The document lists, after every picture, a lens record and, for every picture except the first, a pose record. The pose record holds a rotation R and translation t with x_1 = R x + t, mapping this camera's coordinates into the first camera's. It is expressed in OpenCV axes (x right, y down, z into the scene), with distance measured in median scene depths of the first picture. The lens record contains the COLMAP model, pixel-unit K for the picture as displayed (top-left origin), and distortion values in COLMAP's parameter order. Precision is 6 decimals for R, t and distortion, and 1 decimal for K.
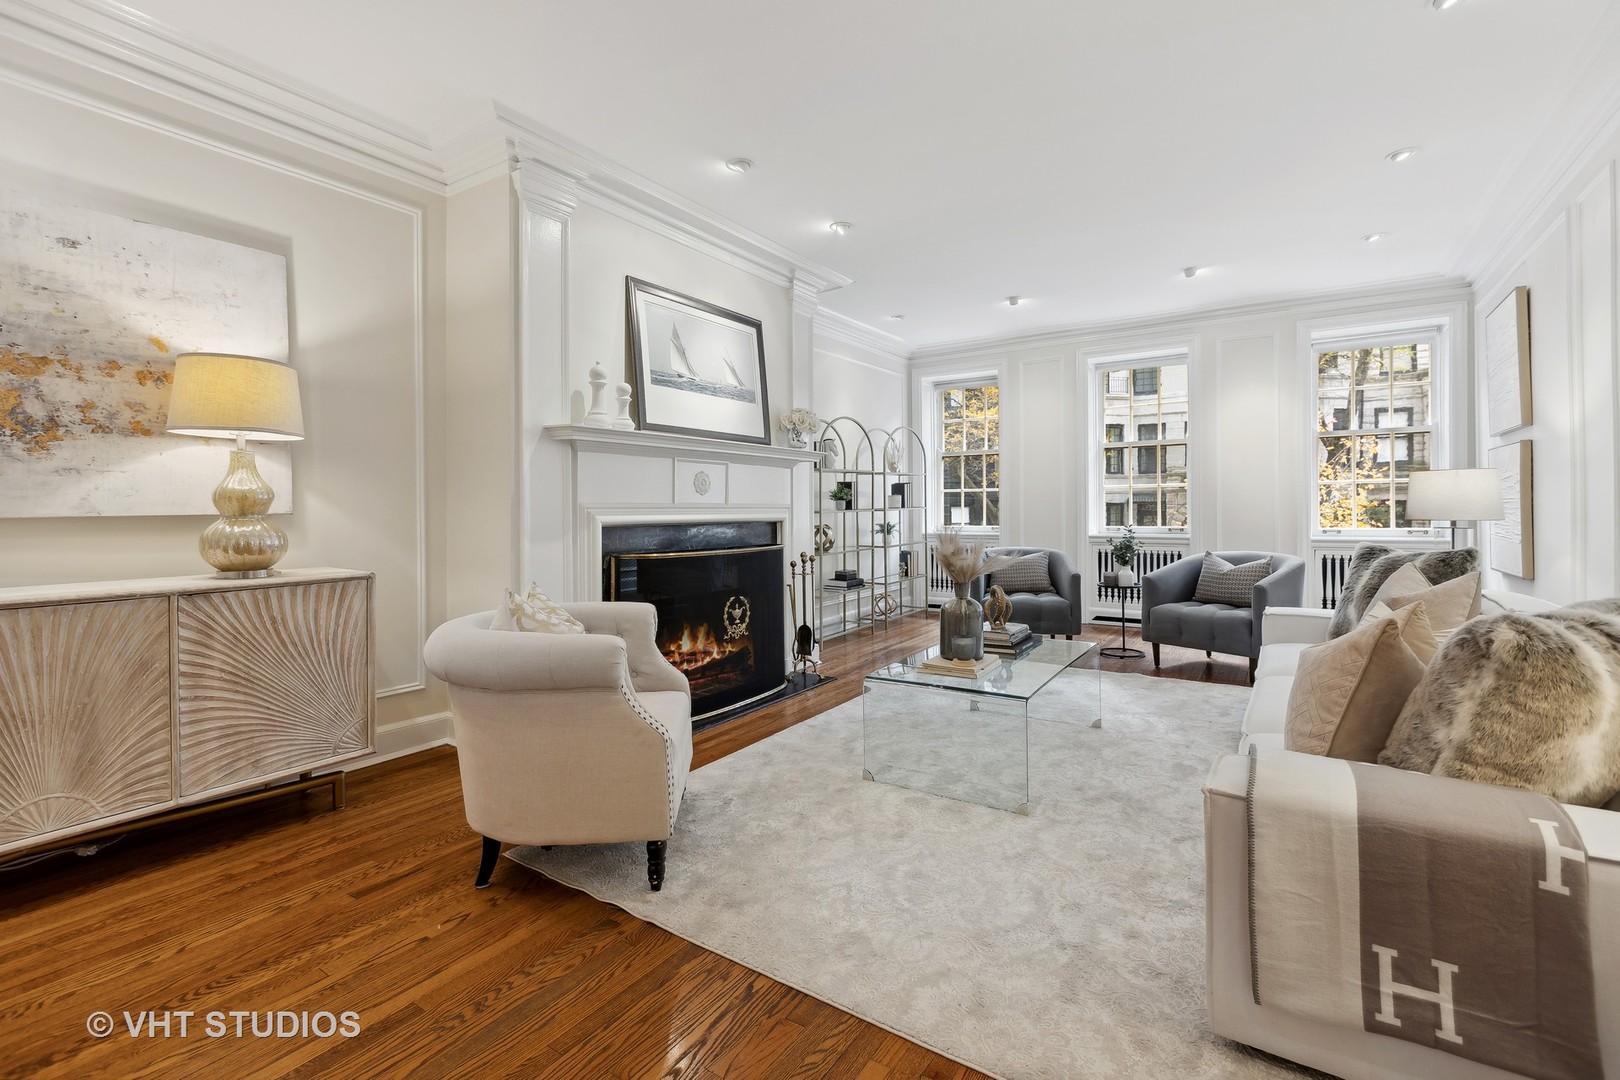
lens RADIAL K [[732.9, 0, 805.4], [0, 732.9, 519.0], [0, 0, 1]] dist [-0.001502, -0.000606]
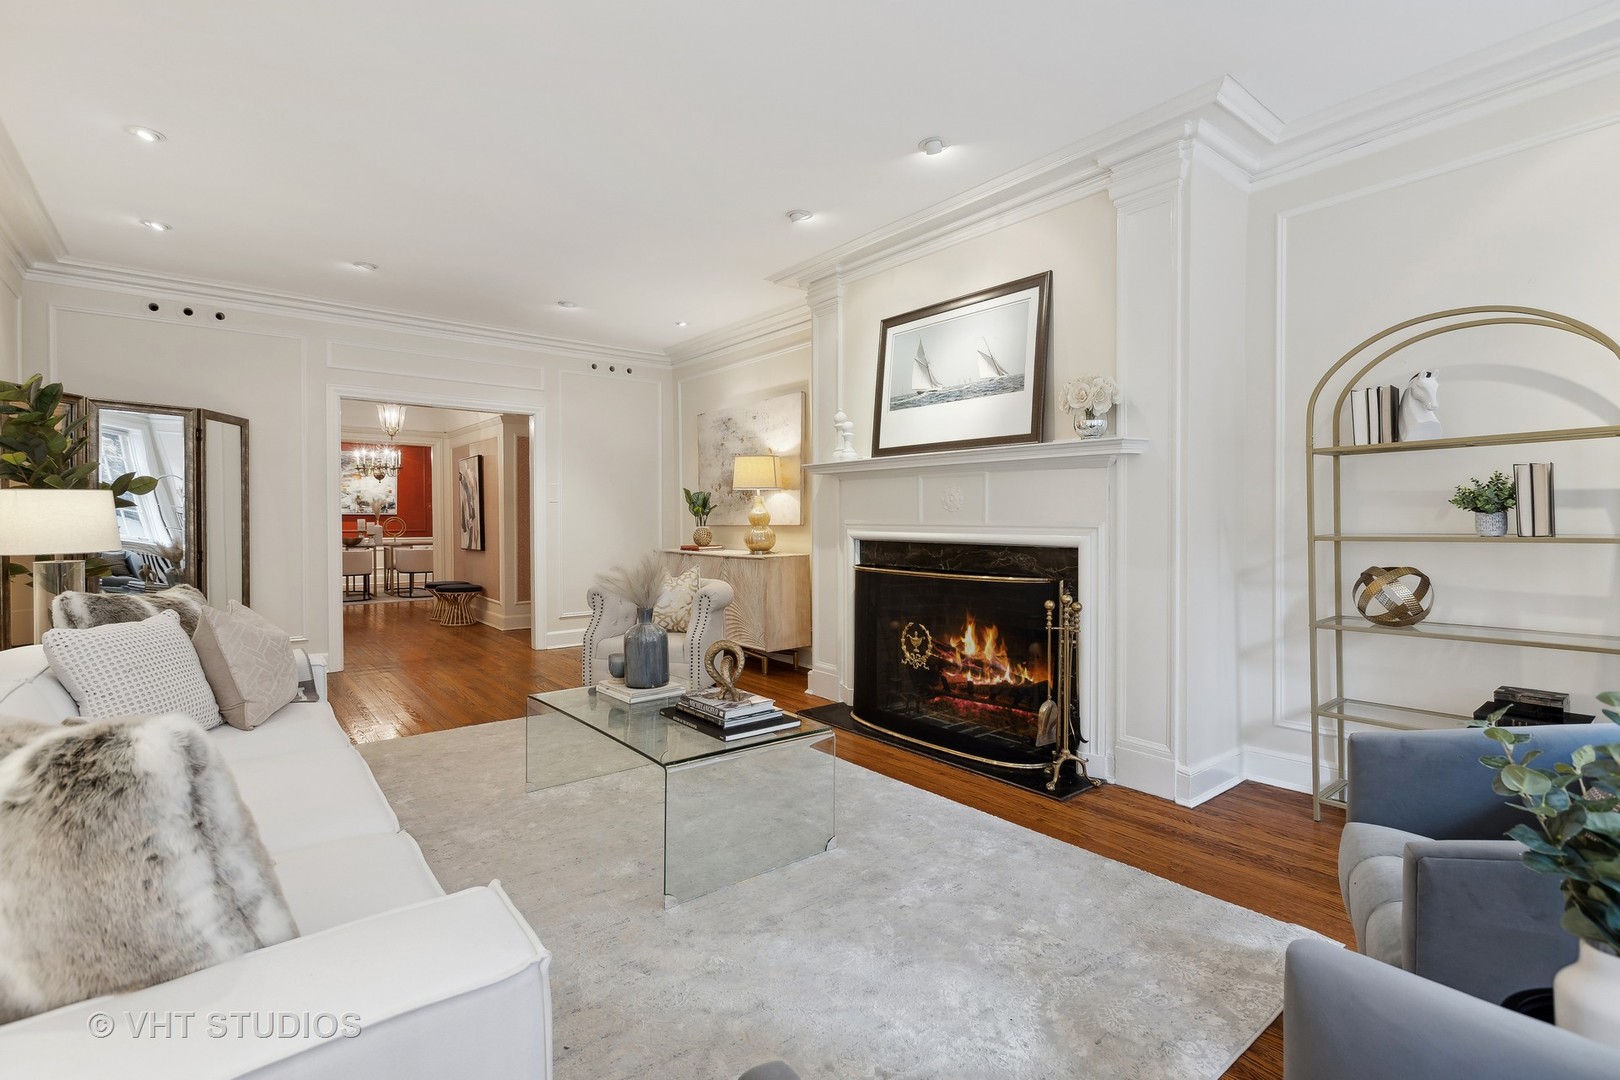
lens RADIAL K [[732.9, 0, 805.4], [0, 732.9, 519.0], [0, 0, 1]] dist [-0.001502, -0.000606]
pose [[-0.278332, 0.020287, -0.960271, 0.820742], [0.003788, 0.999792, 0.020024, -0.043699], [0.960477, 0.001936, -0.278351, 1.113947]]
